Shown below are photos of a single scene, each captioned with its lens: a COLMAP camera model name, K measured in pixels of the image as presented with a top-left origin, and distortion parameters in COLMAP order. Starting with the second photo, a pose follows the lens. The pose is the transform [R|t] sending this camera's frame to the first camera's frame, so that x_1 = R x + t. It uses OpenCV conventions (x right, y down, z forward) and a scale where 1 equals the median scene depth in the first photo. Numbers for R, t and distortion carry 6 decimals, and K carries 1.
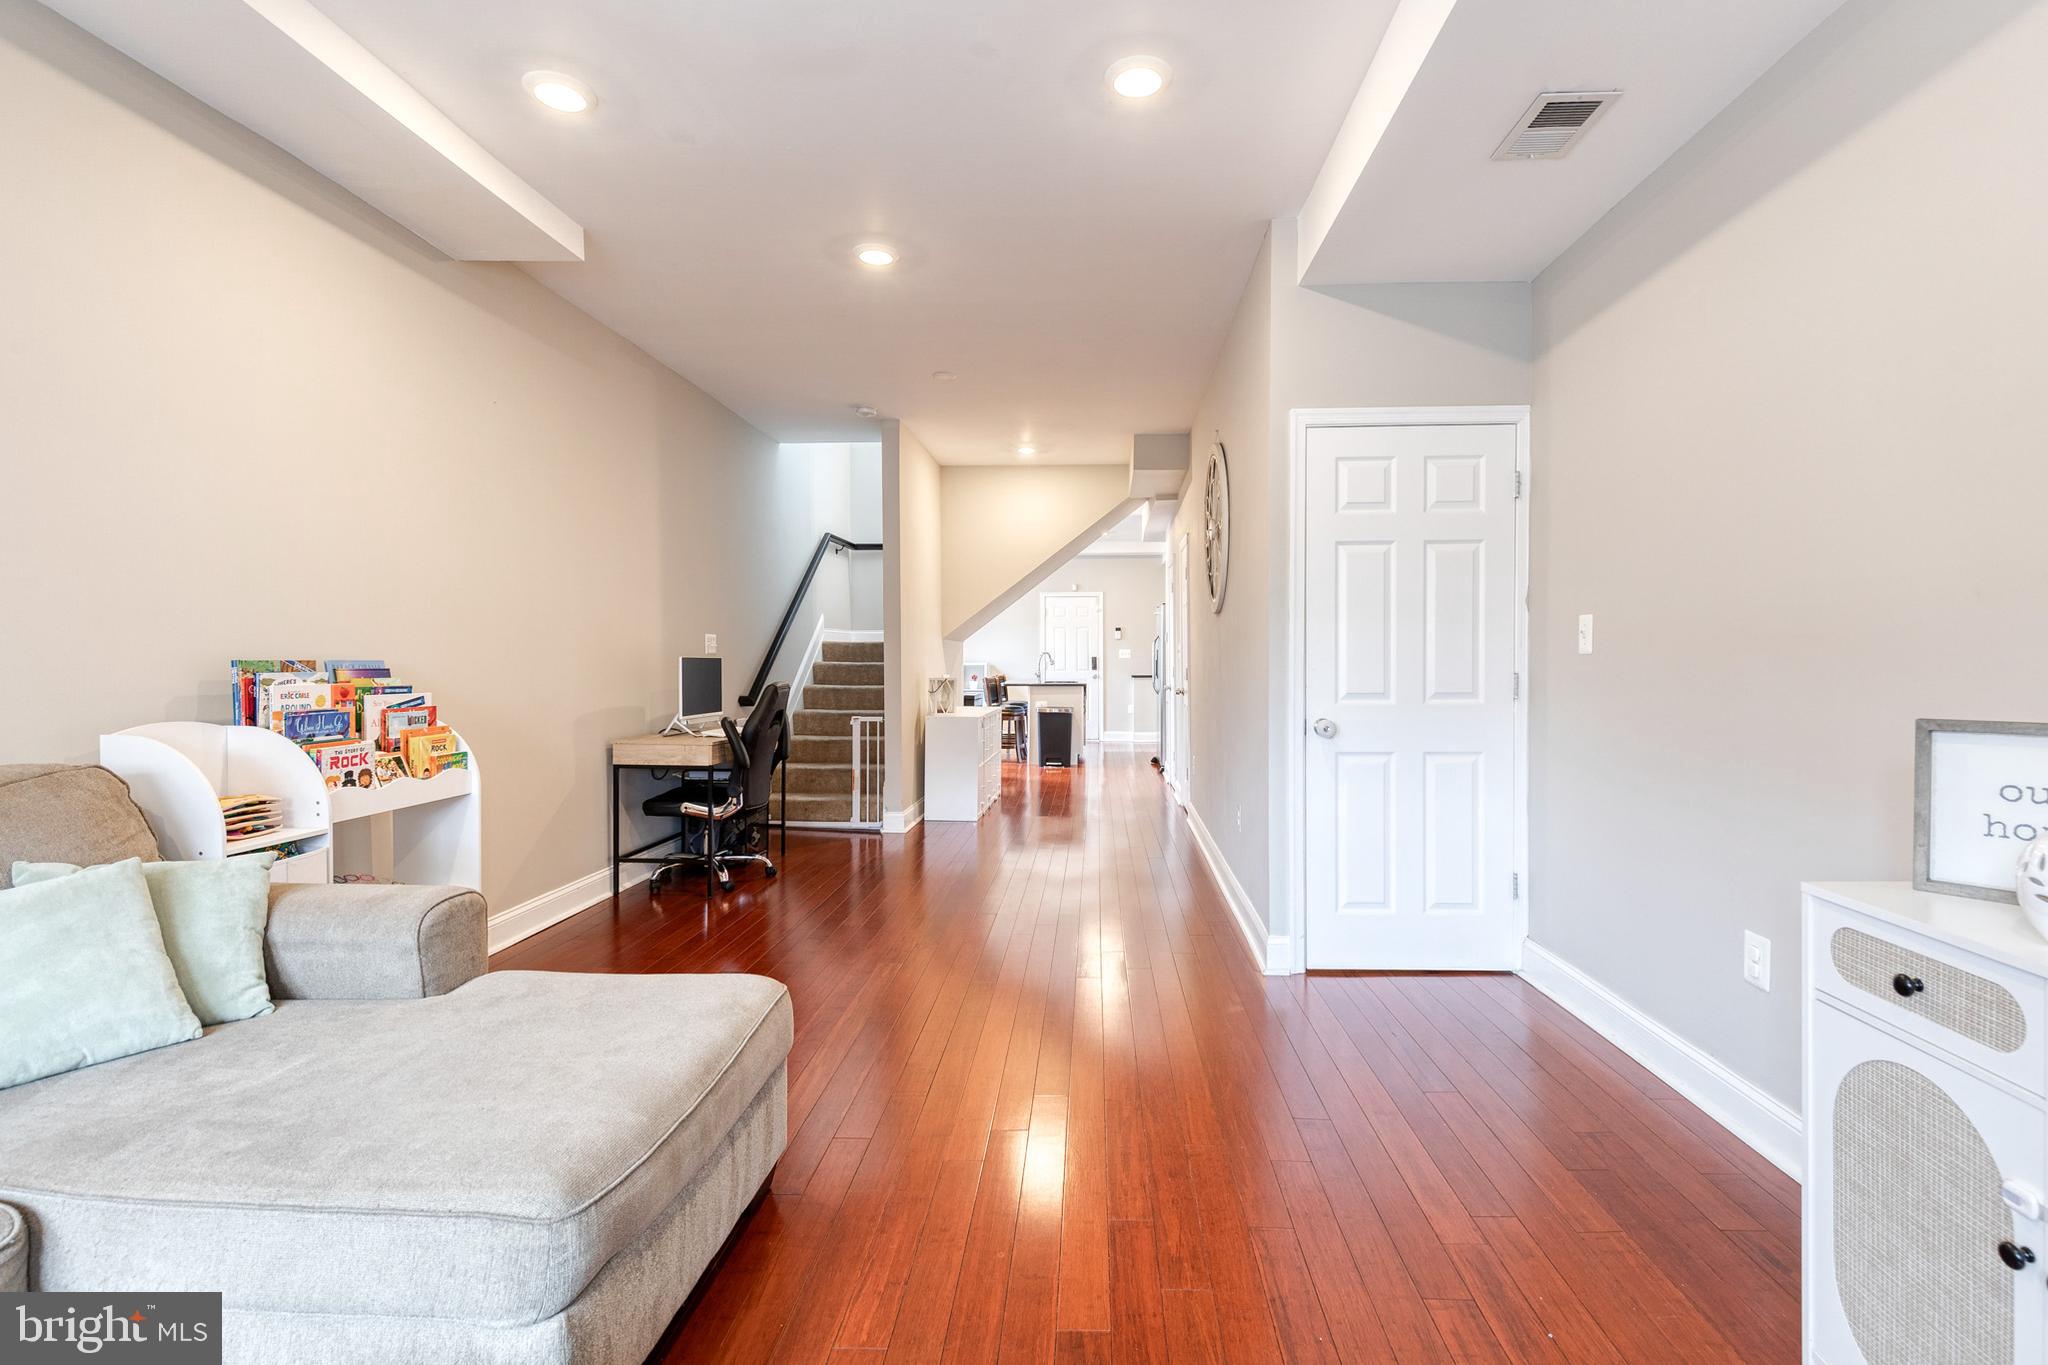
lens RADIAL K [[965.0, 0, 1067.1], [0, 965.0, 686.4], [0, 0, 1]] dist [0.008021, -0.000389]
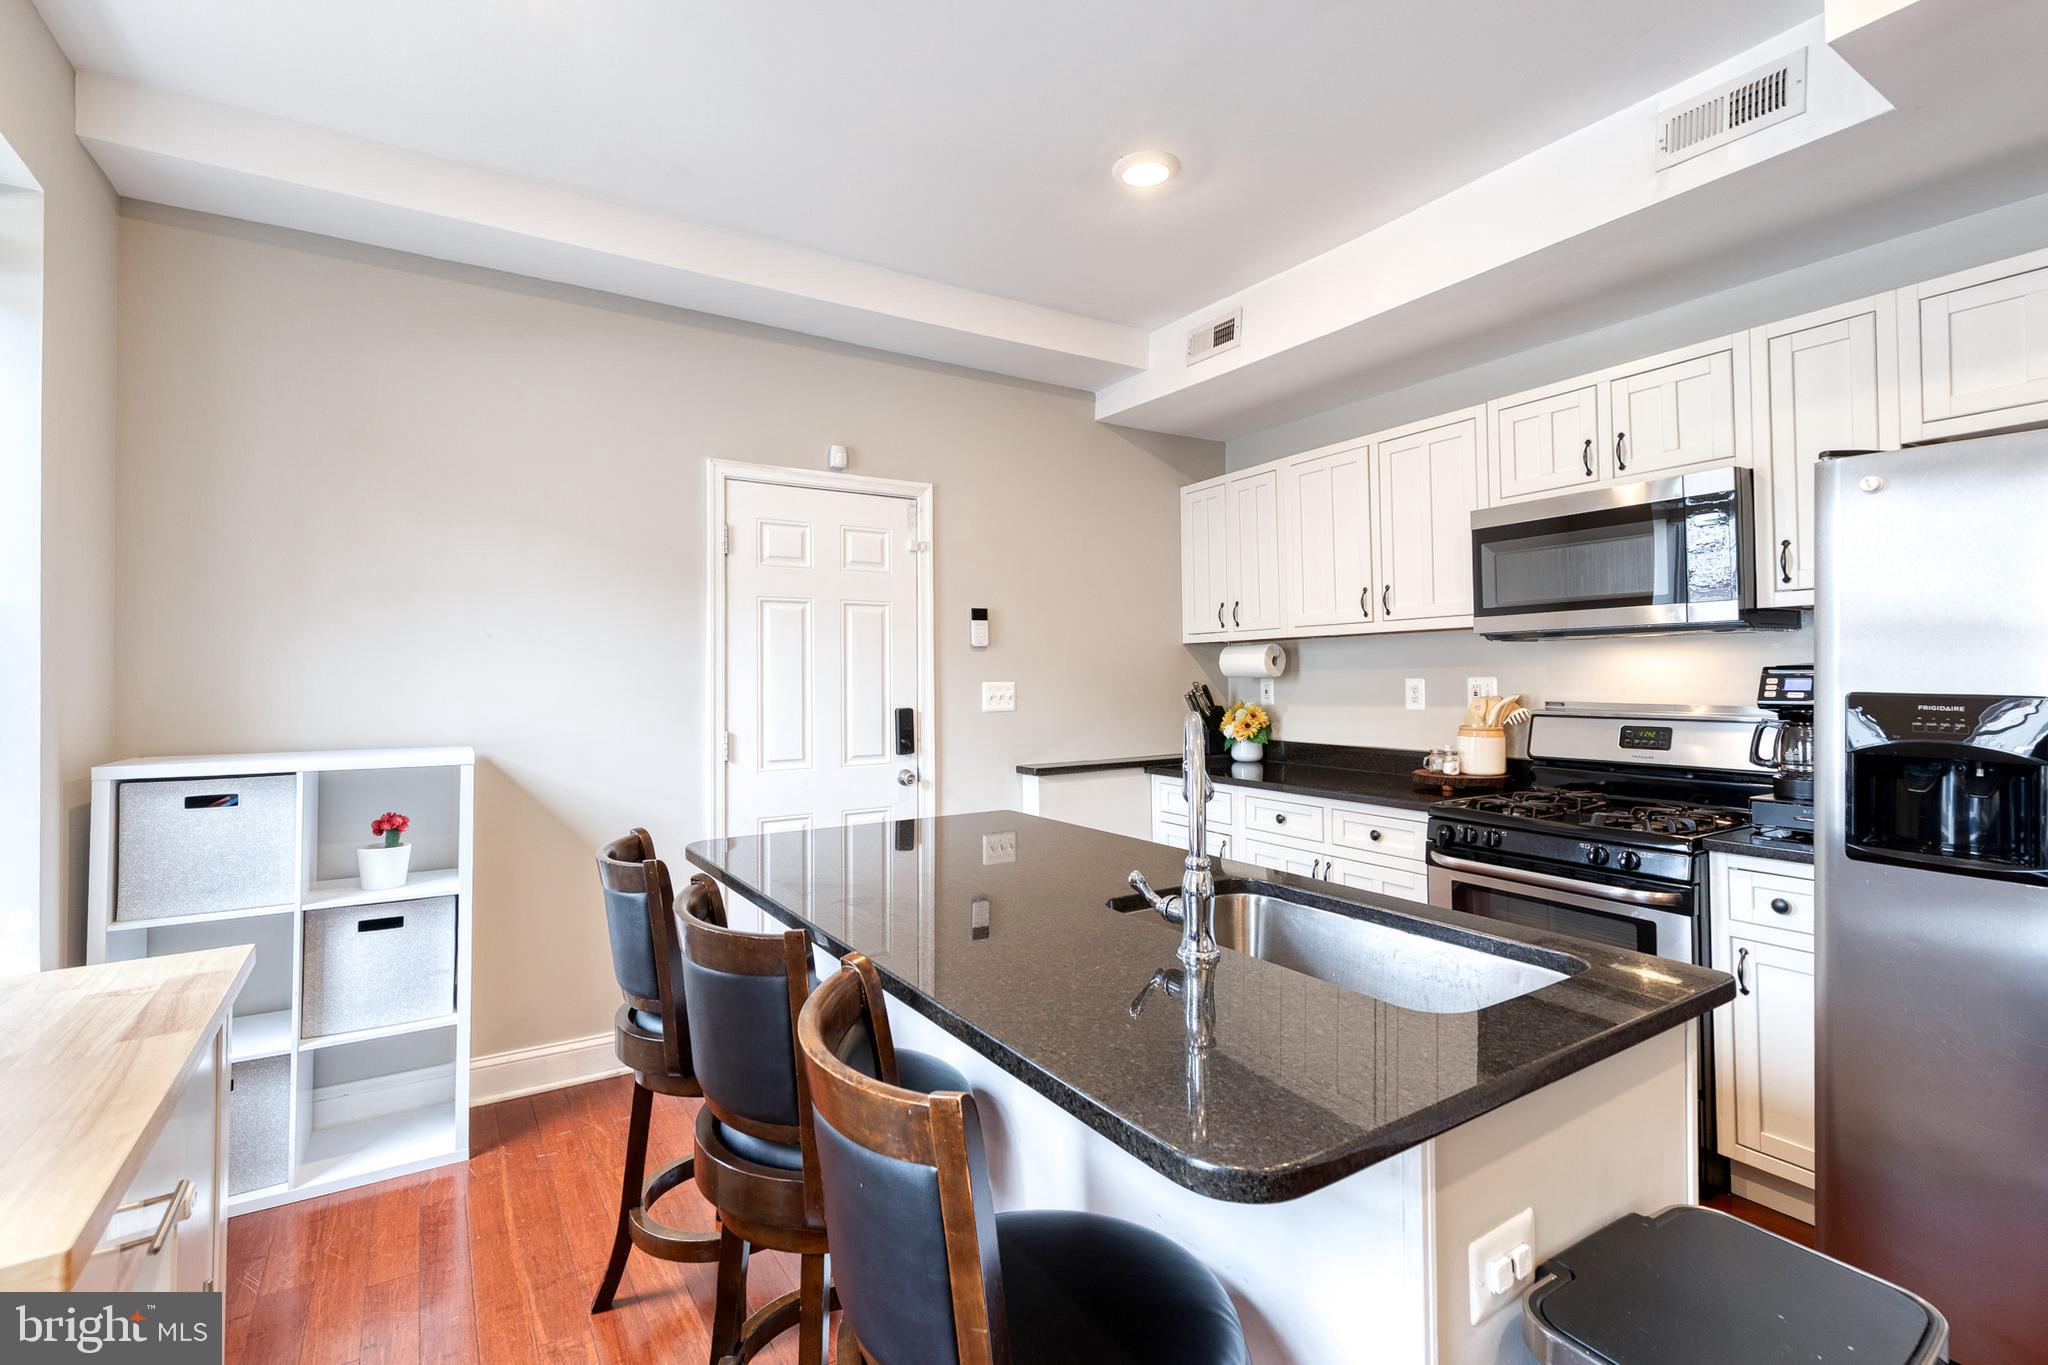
lens RADIAL K [[927.2, 0, 1037.3], [0, 927.2, 671.7], [0, 0, 1]] dist [0.001082, -0.000463]
pose [[0.817261, -0.002519, 0.576262, -0.202434], [0.022771, 0.999351, -0.027926, -0.068839], [-0.575817, 0.035945, 0.816788, 1.570804]]
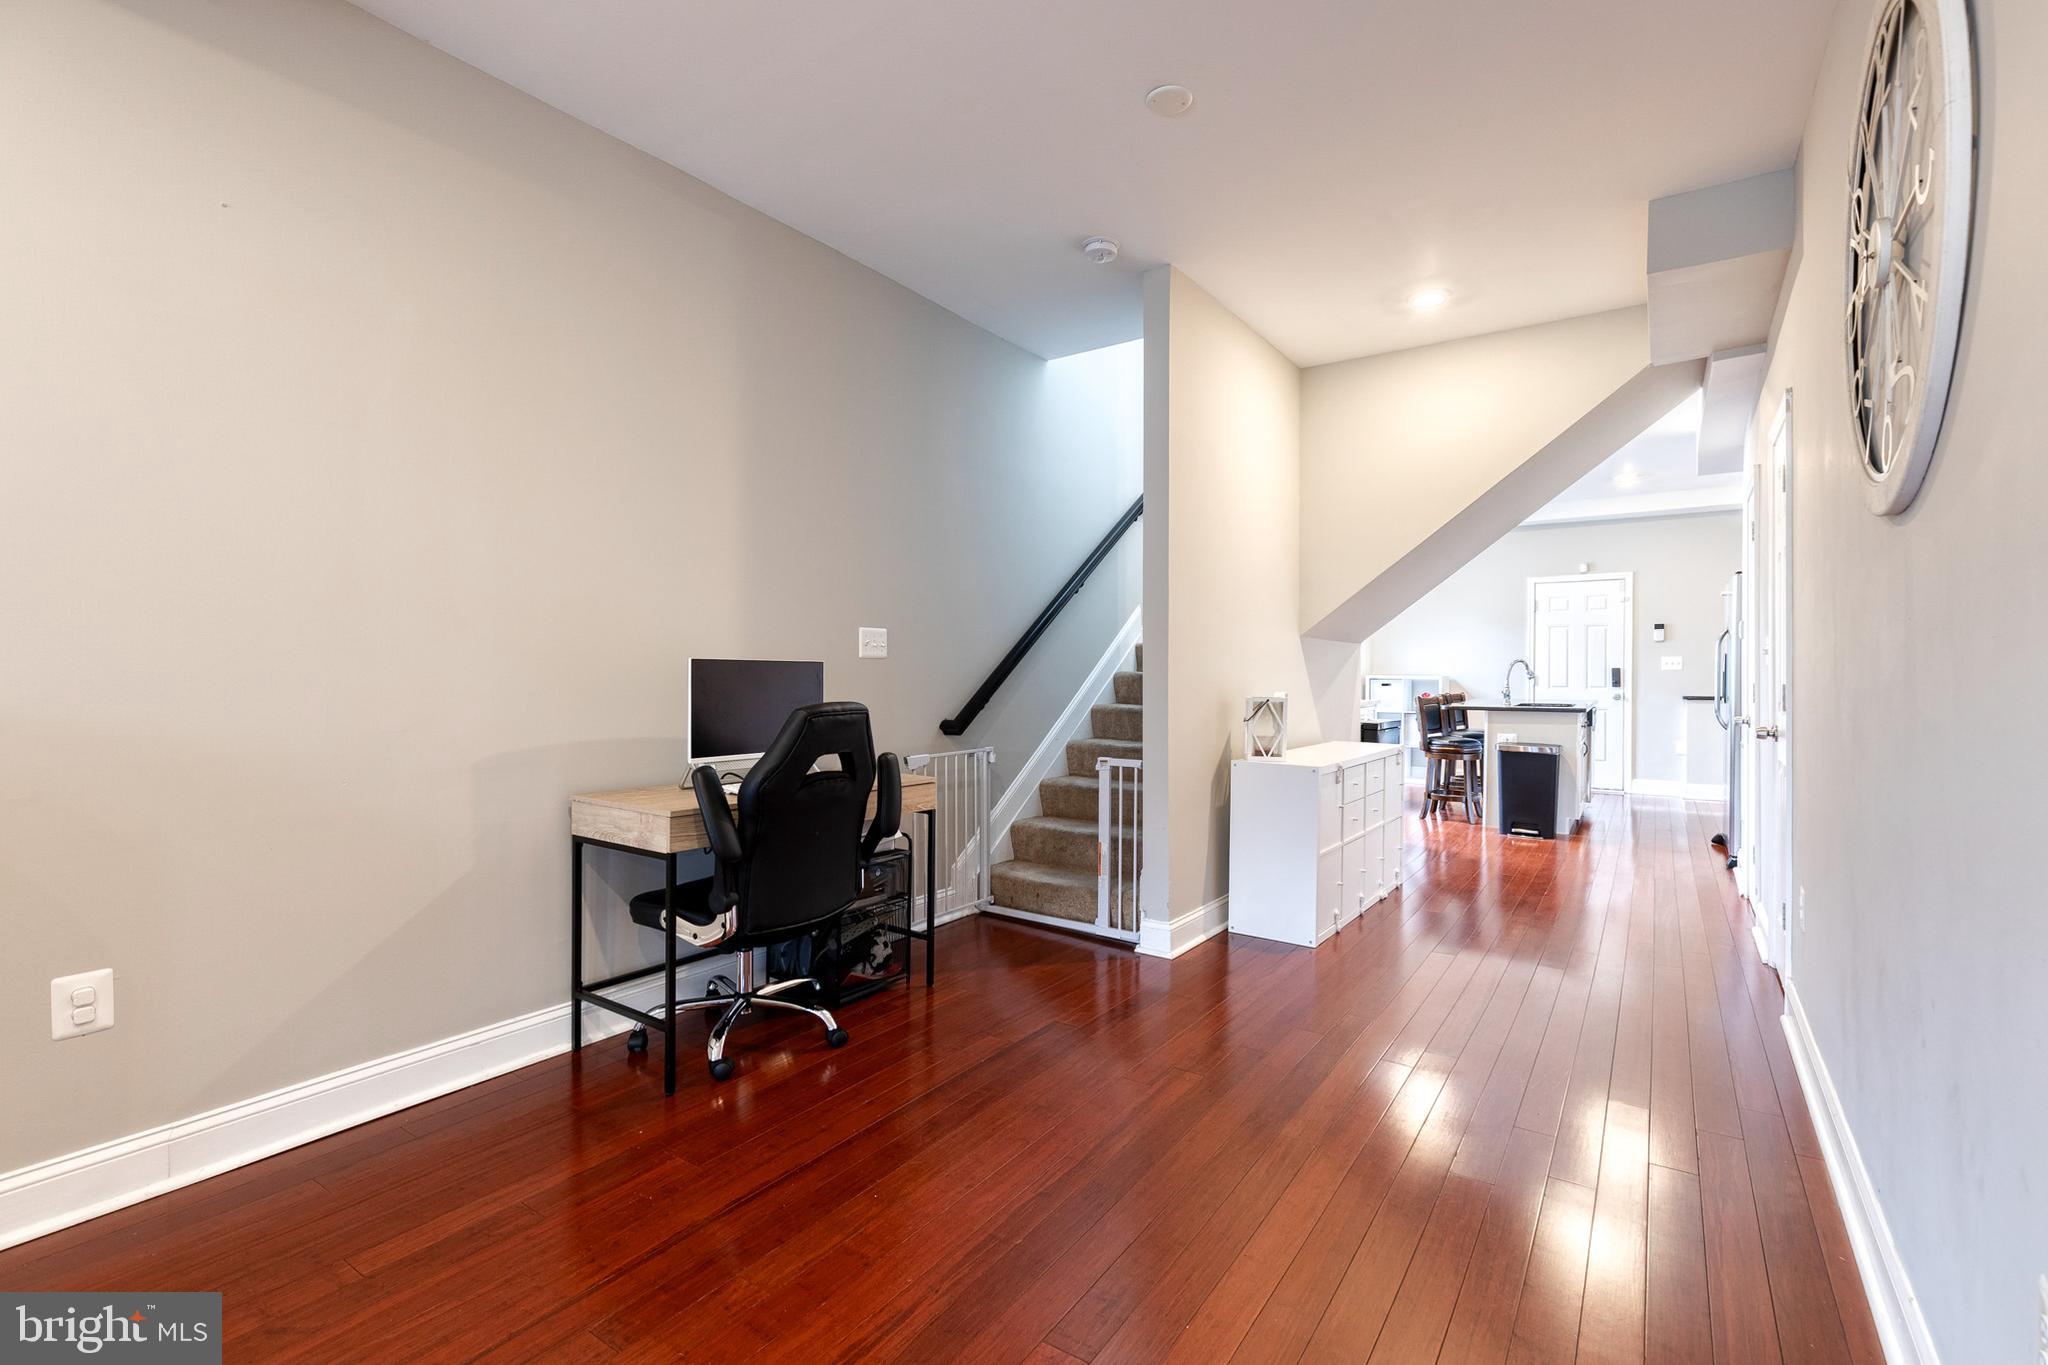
lens RADIAL K [[928.4, 0, 1041.6], [0, 928.4, 683.8], [0, 0, 1]] dist [0.013825, 0.000108]
pose [[0.849647, 0.008122, -0.527289, 0.064397], [-0.017542, 0.999763, -0.012865, -0.008320], [0.527060, 0.020181, 0.849589, 0.475307]]
